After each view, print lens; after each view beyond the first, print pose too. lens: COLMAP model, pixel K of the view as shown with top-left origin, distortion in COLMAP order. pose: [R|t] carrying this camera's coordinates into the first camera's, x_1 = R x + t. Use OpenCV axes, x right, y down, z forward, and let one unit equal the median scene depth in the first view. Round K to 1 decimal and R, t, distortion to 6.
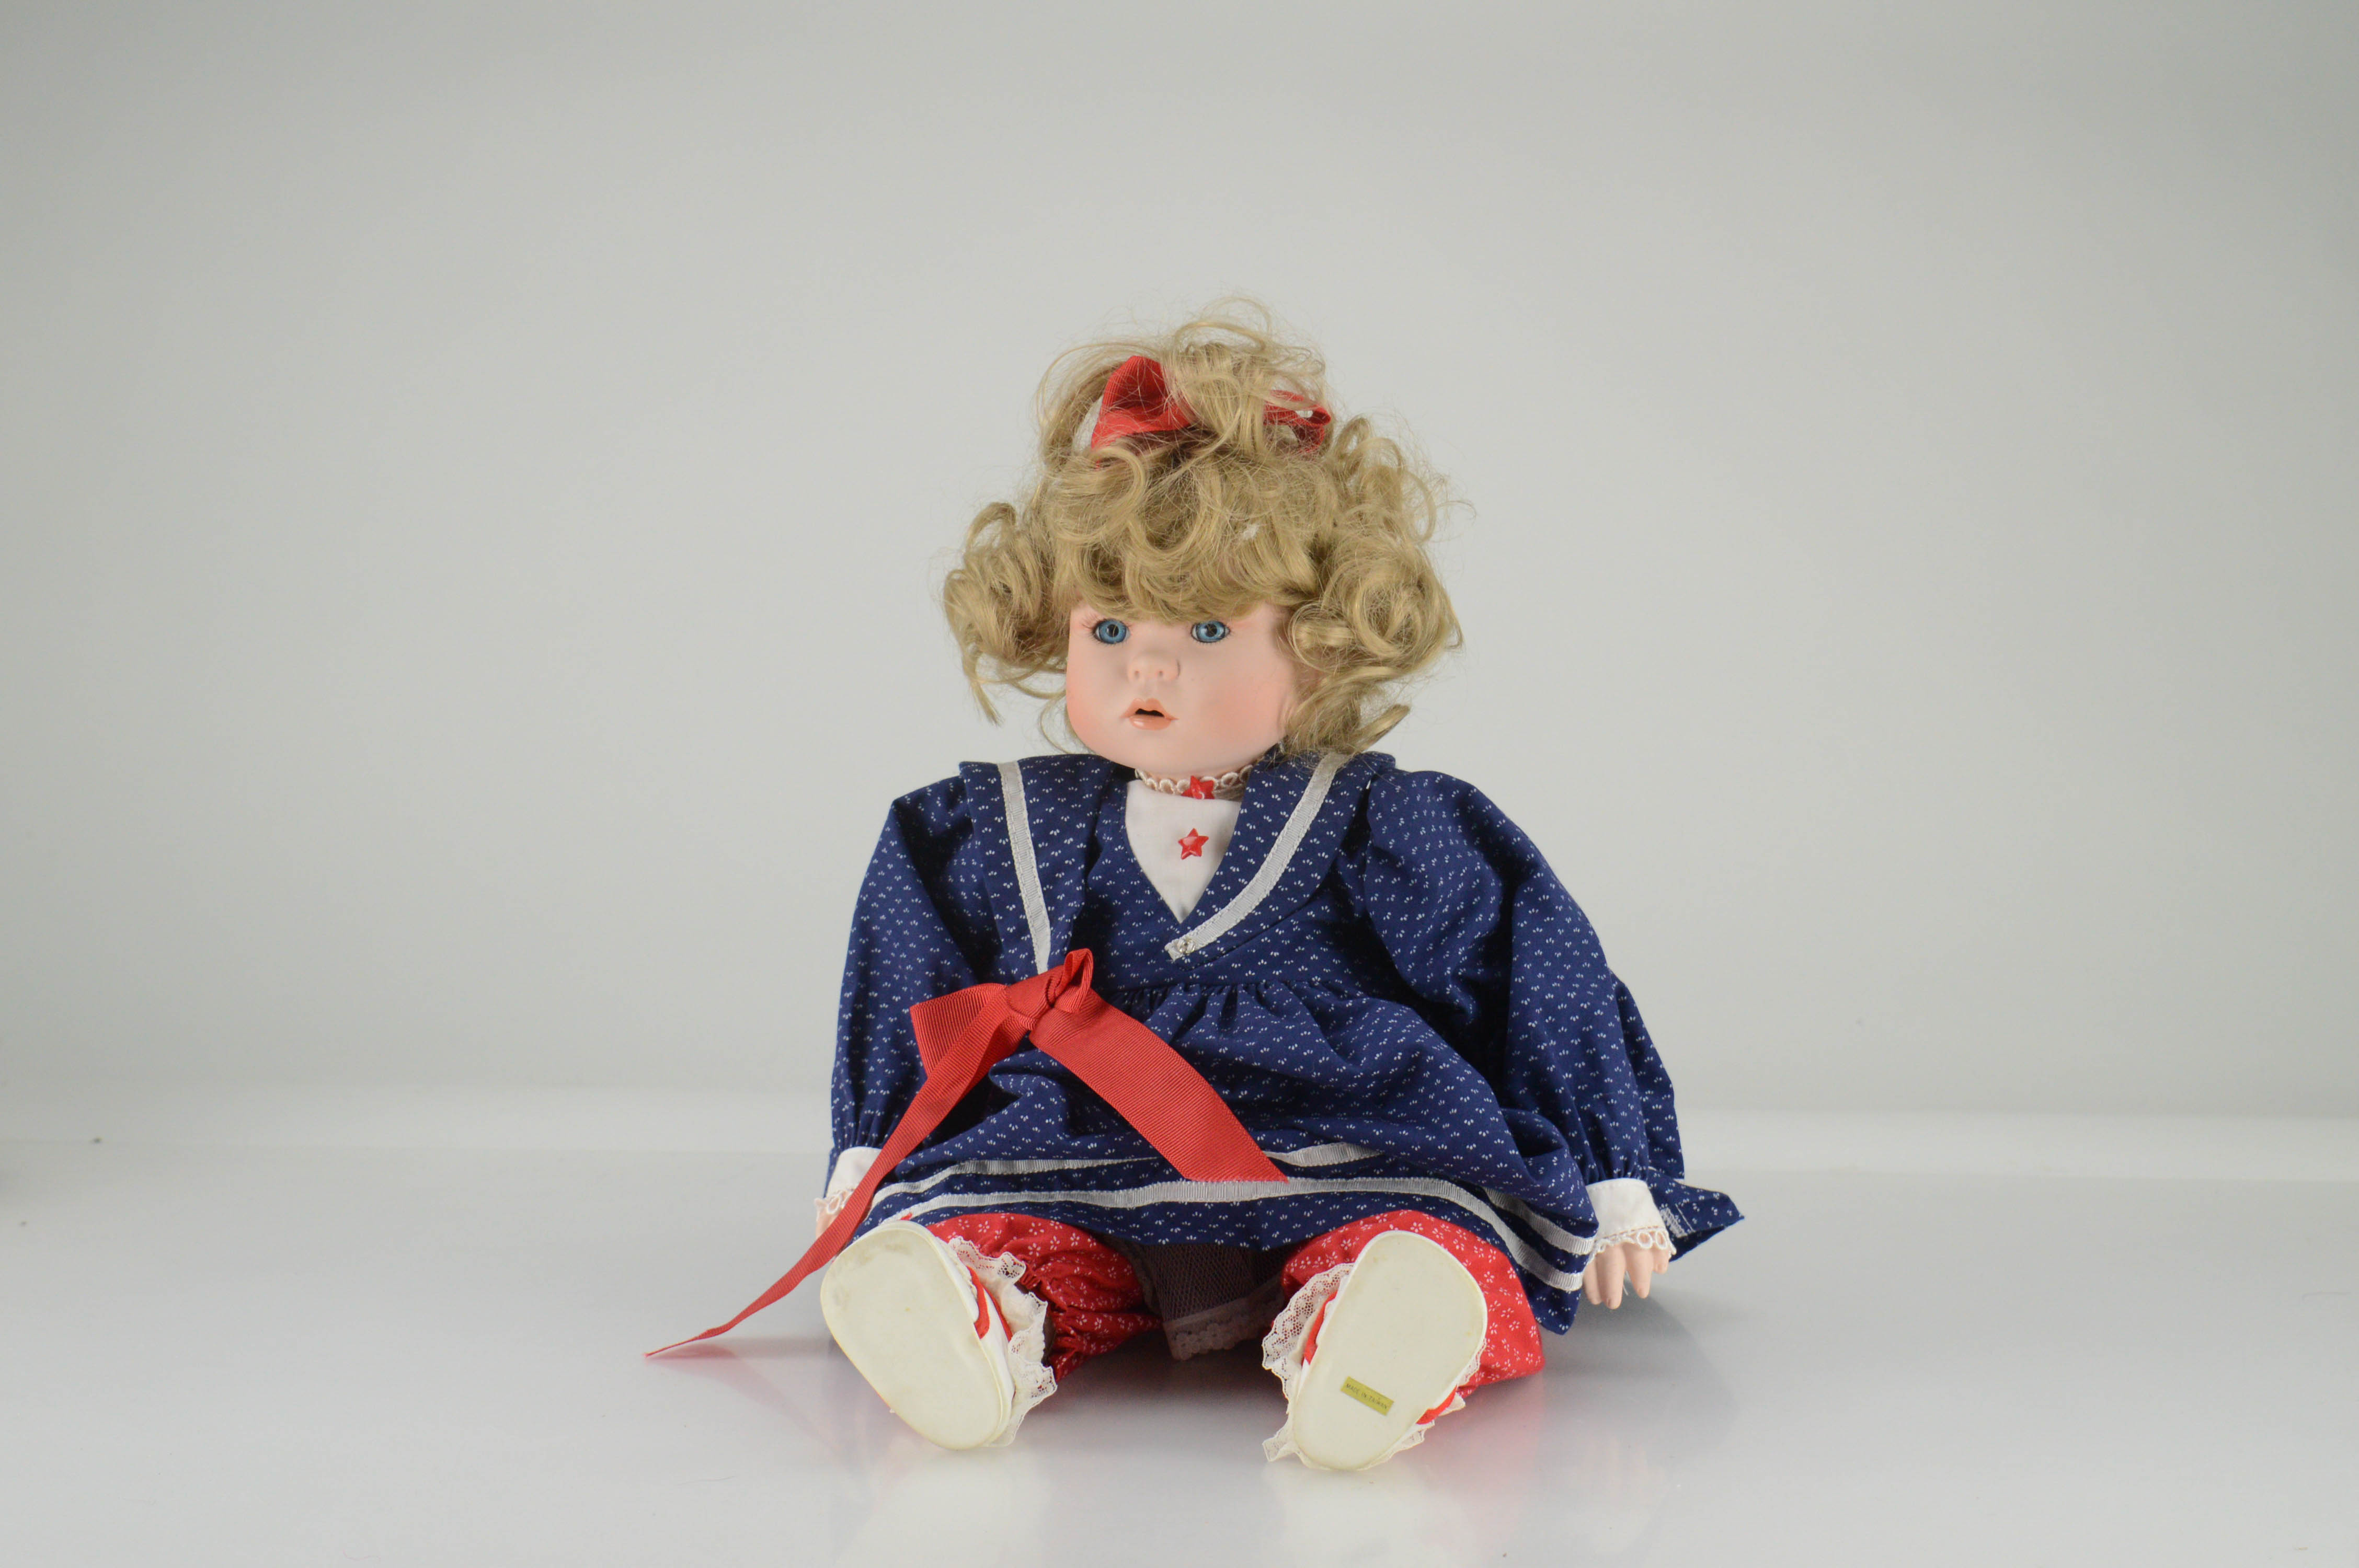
lens RADIAL K [[4835.5, 0, 1184.4], [0, 4835.5, 778.8], [0, 0, 1]] dist [0.055535, 0.000000]
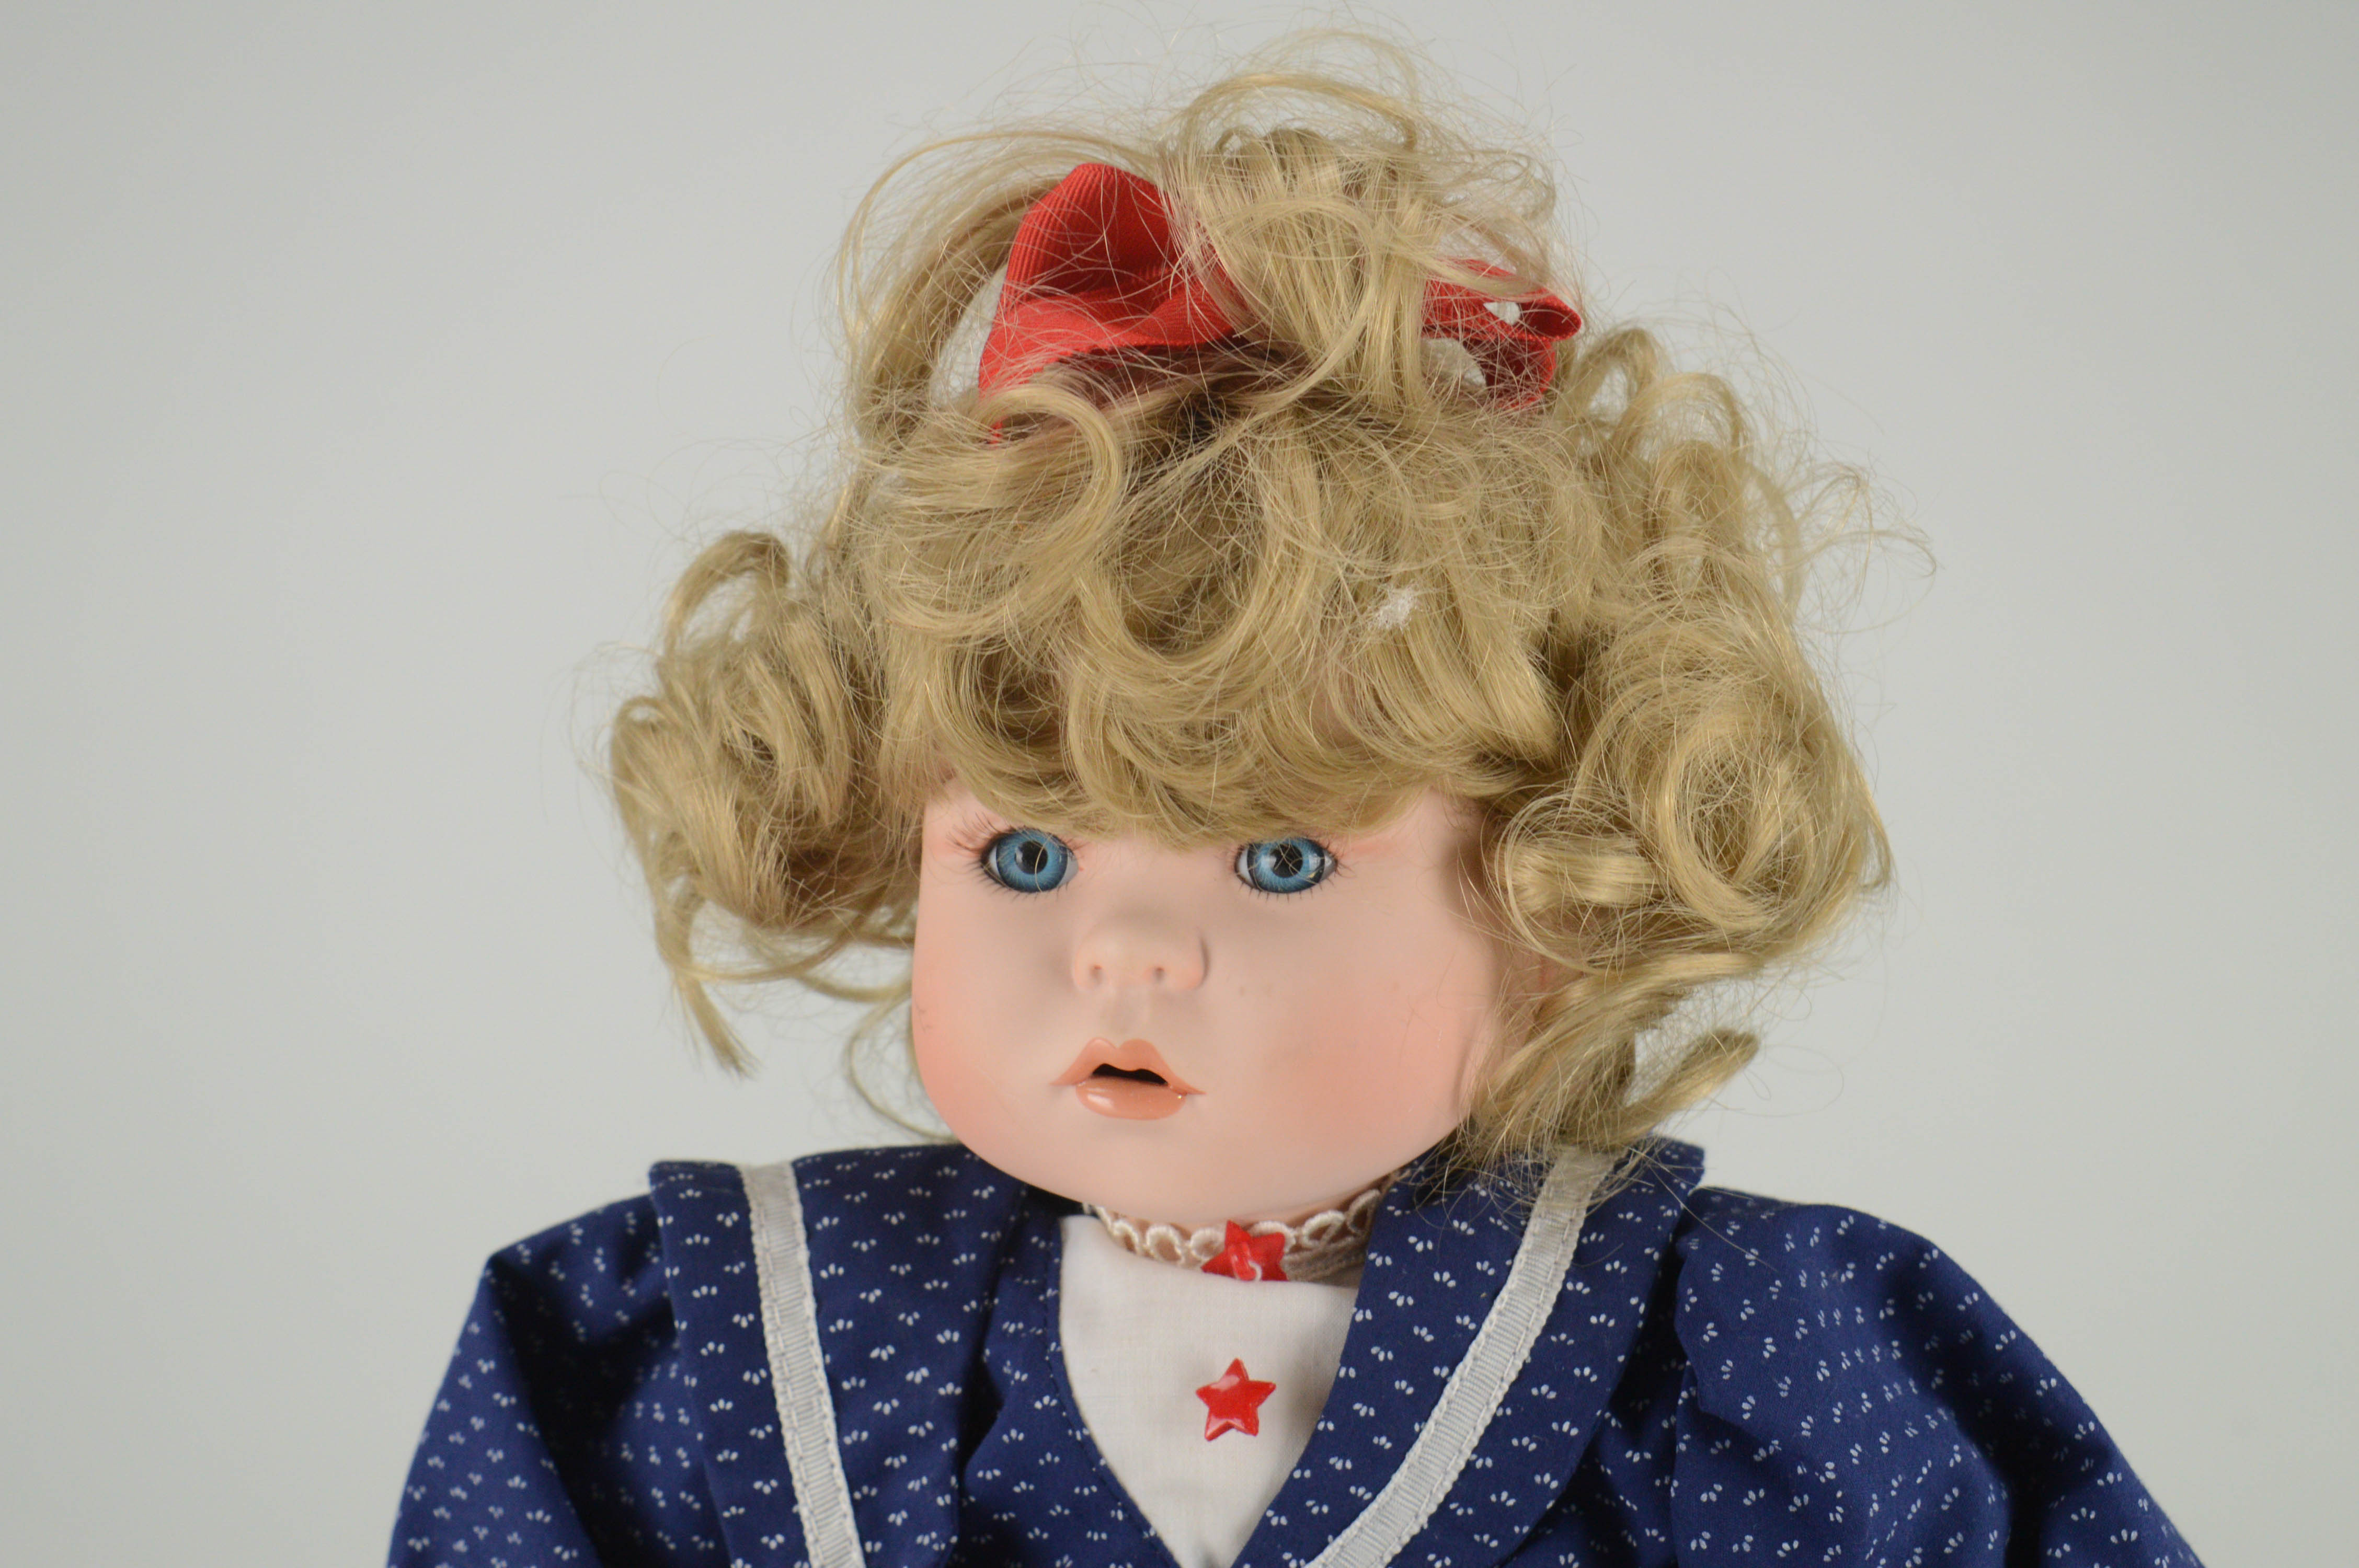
lens RADIAL K [[4835.5, 0, 1171.6], [0, 4835.5, 784.5], [0, 0, 1]] dist [0.055535, 0.000000]
pose [[0.999403, 0.001603, 0.034500, -0.016953], [-0.001304, 0.999961, -0.008693, -0.032974], [-0.034513, 0.008643, 0.999367, 0.603045]]
